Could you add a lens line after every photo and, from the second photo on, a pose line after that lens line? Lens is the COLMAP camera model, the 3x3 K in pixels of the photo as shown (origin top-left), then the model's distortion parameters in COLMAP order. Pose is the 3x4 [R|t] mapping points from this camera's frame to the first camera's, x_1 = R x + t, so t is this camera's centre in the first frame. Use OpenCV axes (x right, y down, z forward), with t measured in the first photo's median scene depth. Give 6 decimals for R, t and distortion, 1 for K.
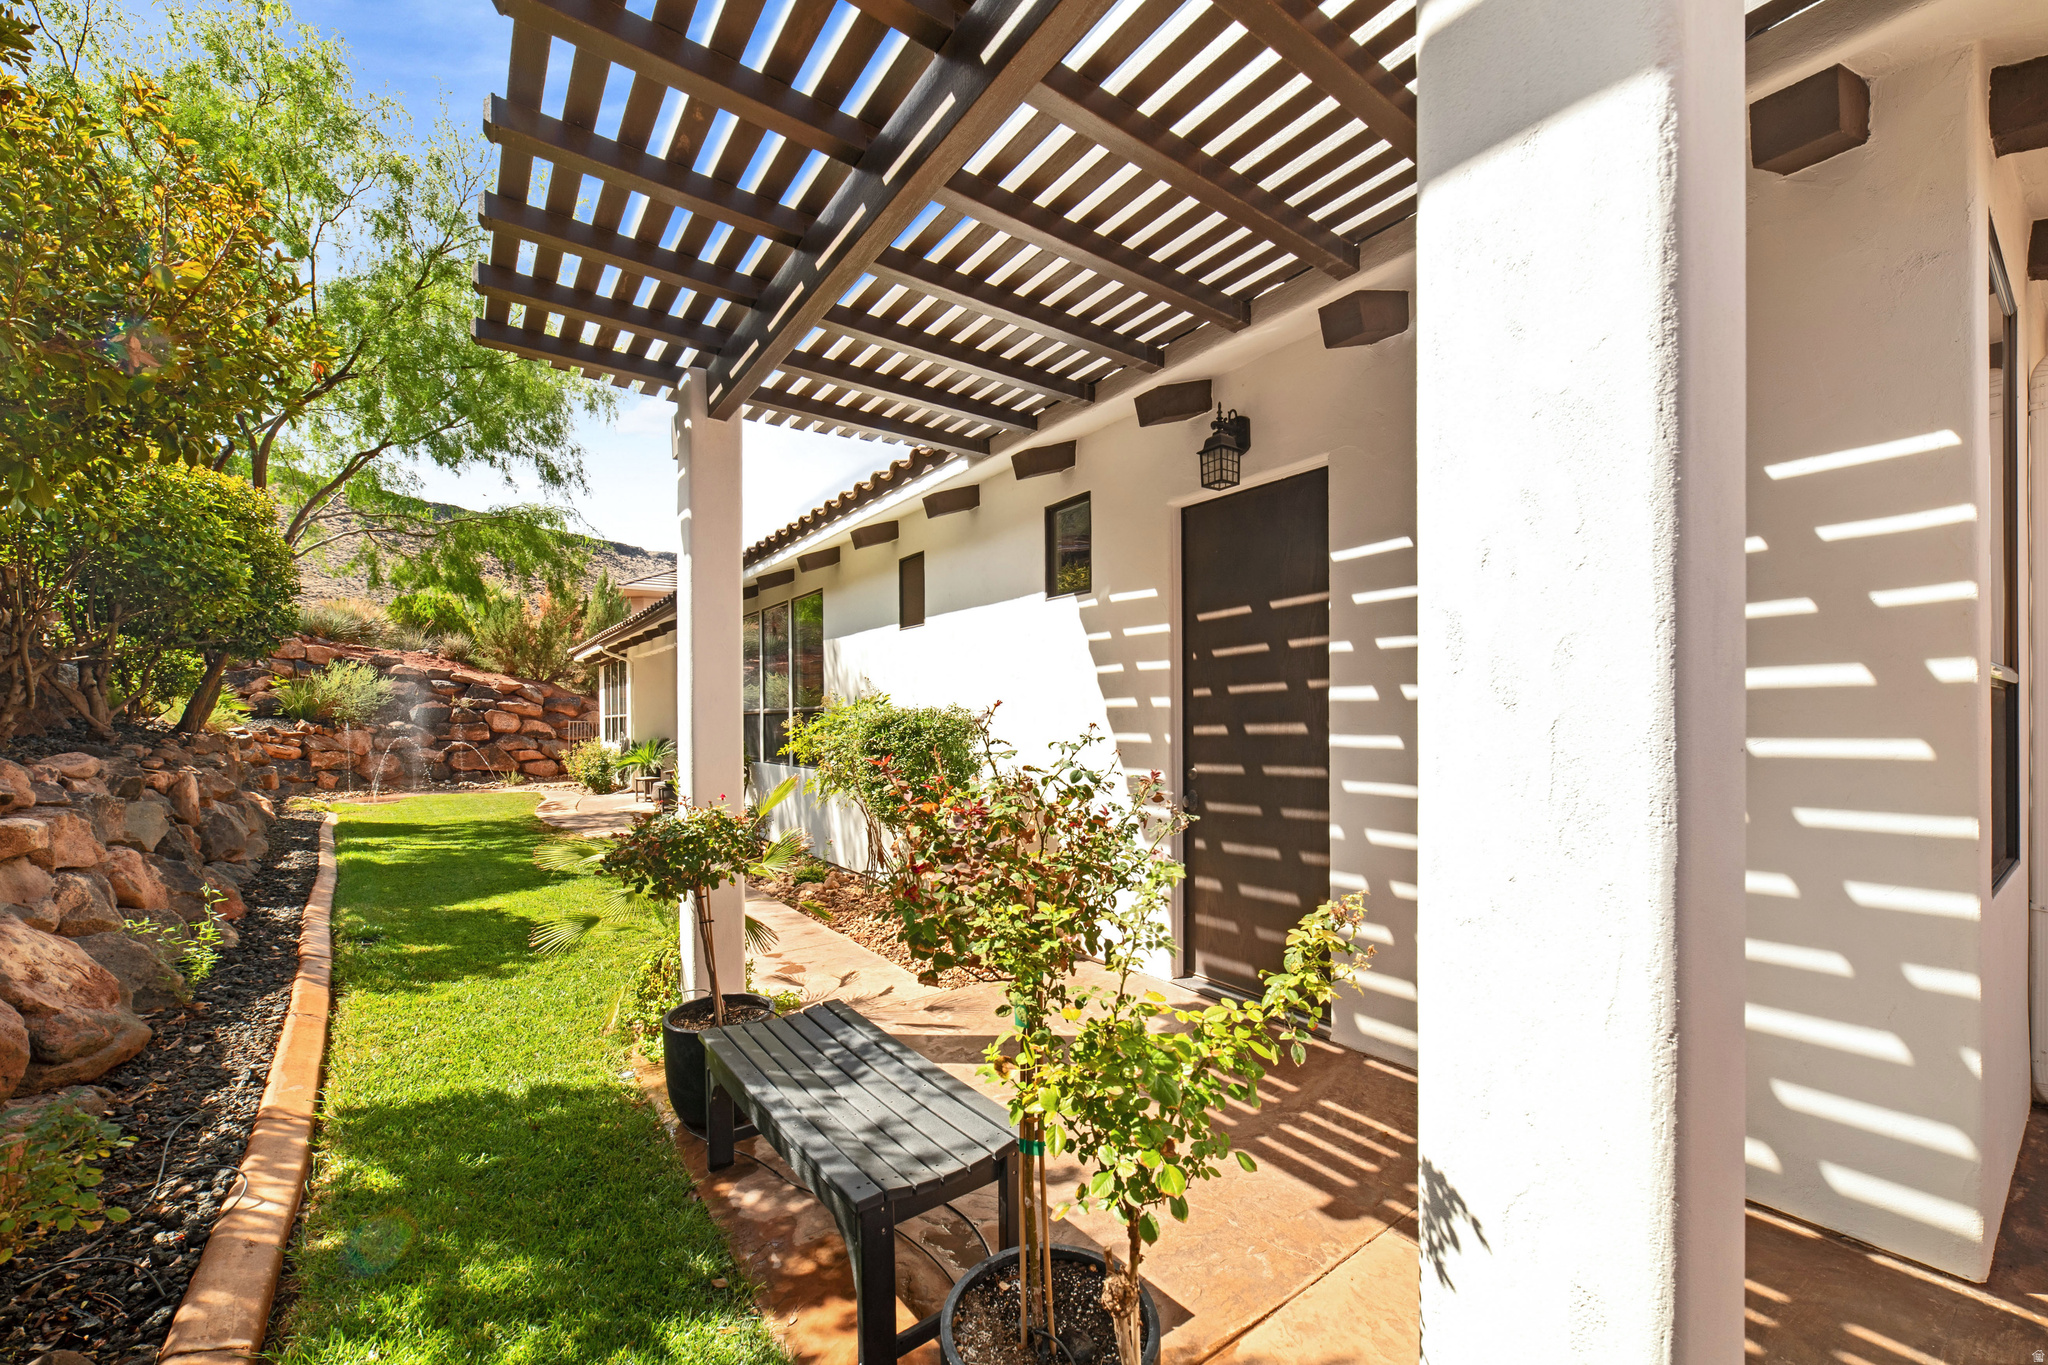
lens RADIAL K [[794.5, 0, 1009.1], [0, 794.5, 714.4], [0, 0, 1]] dist [-0.001205, 0.000029]
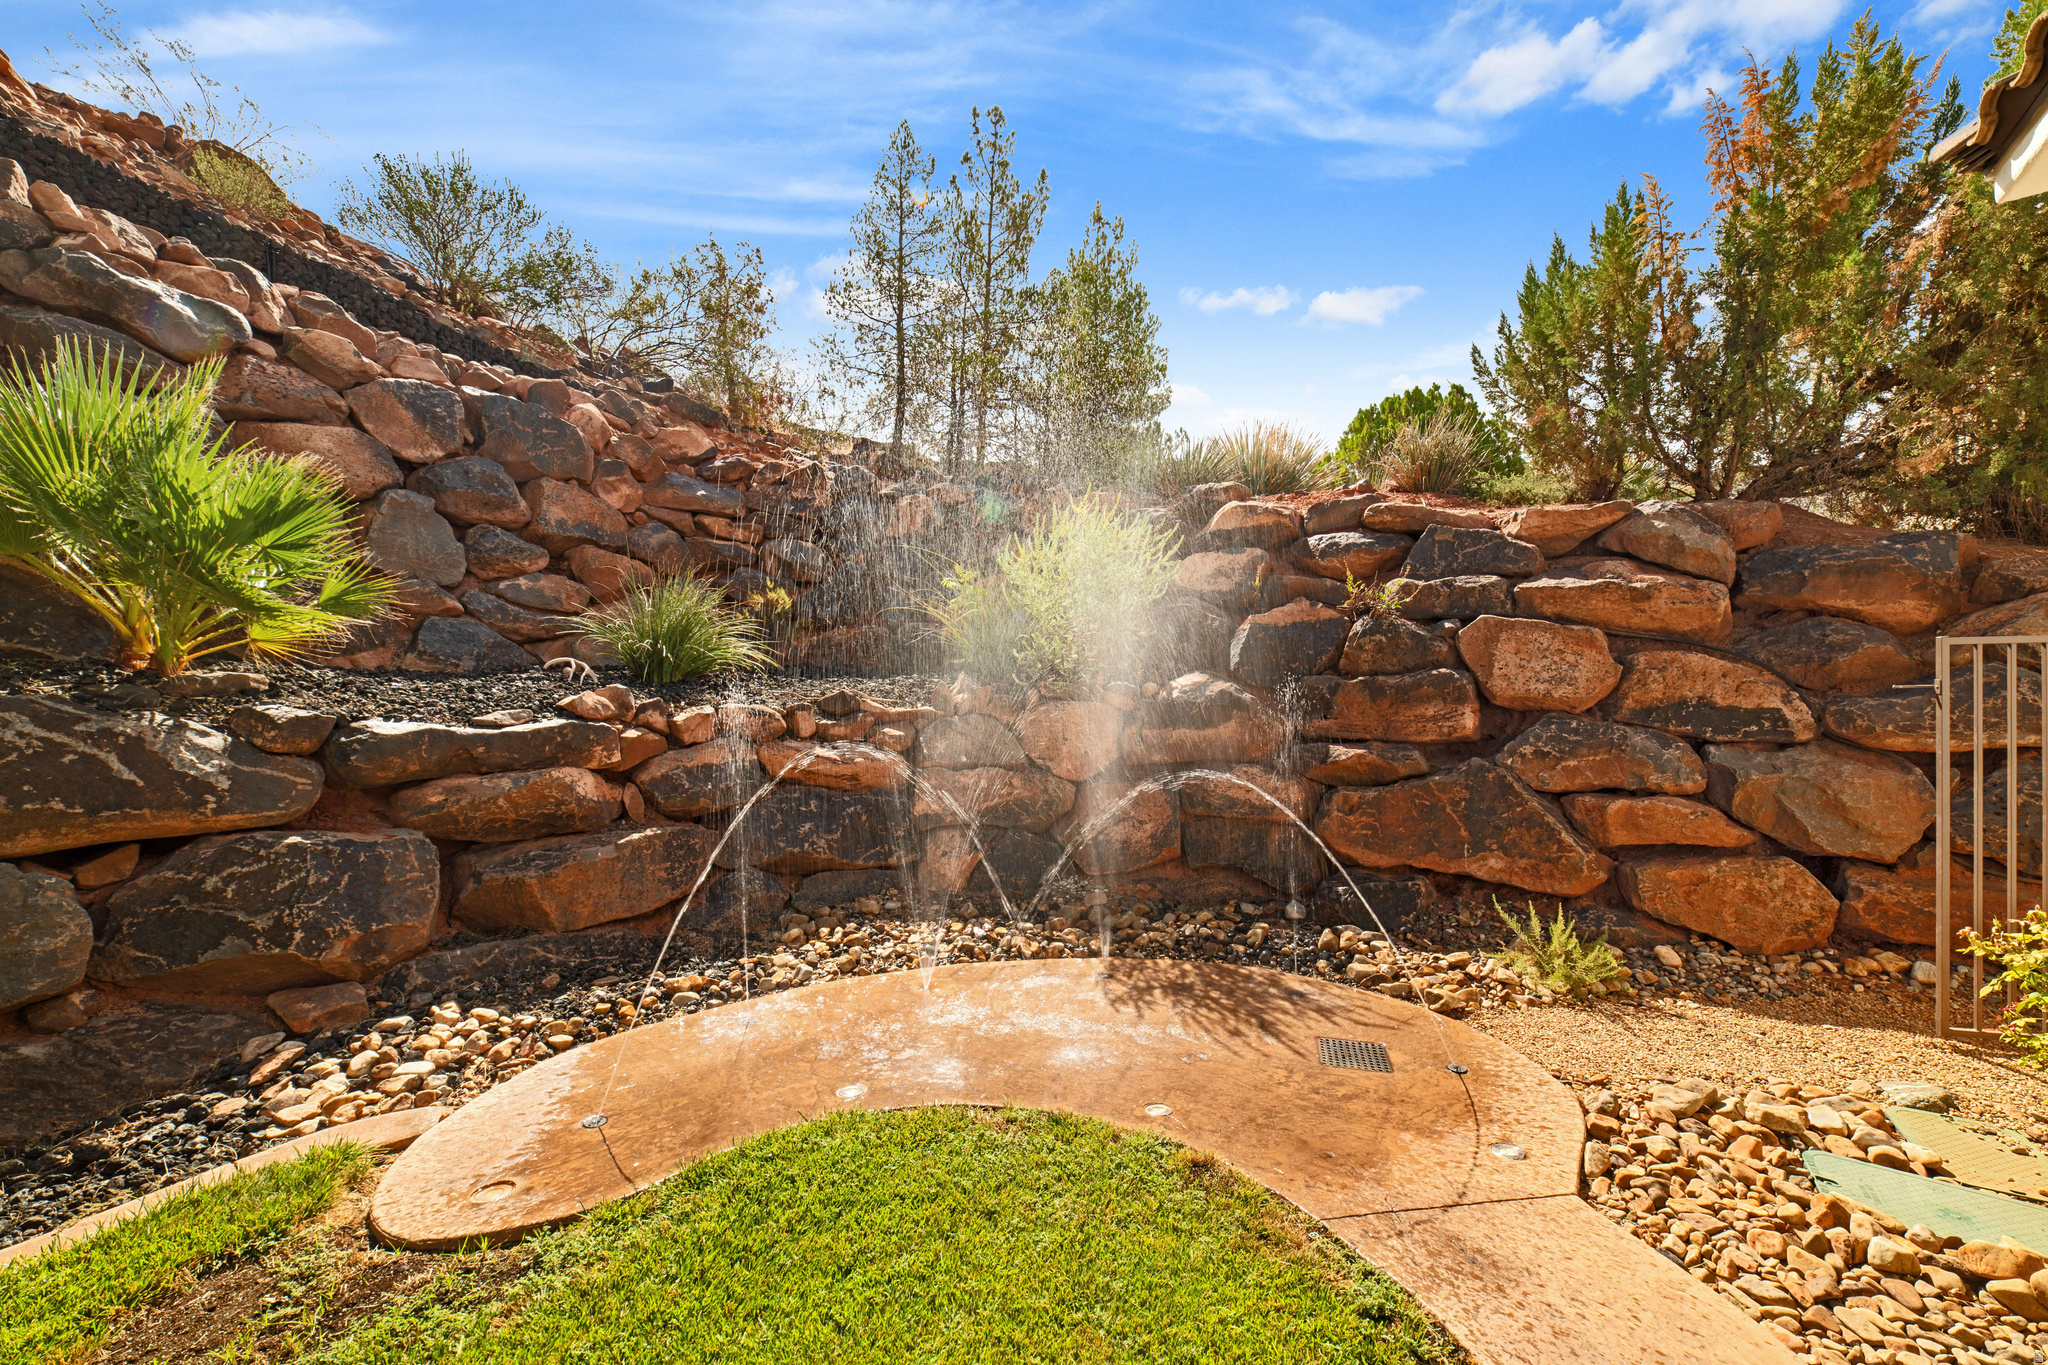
lens RADIAL K [[794.5, 0, 1022.6], [0, 794.5, 698.6], [0, 0, 1]] dist [-0.001205, 0.000029]
pose [[0.308829, -0.006618, -0.951095, -0.442956], [0.016462, 0.999863, -0.001612, 0.016681], [0.950975, -0.015159, 0.308895, 0.751596]]
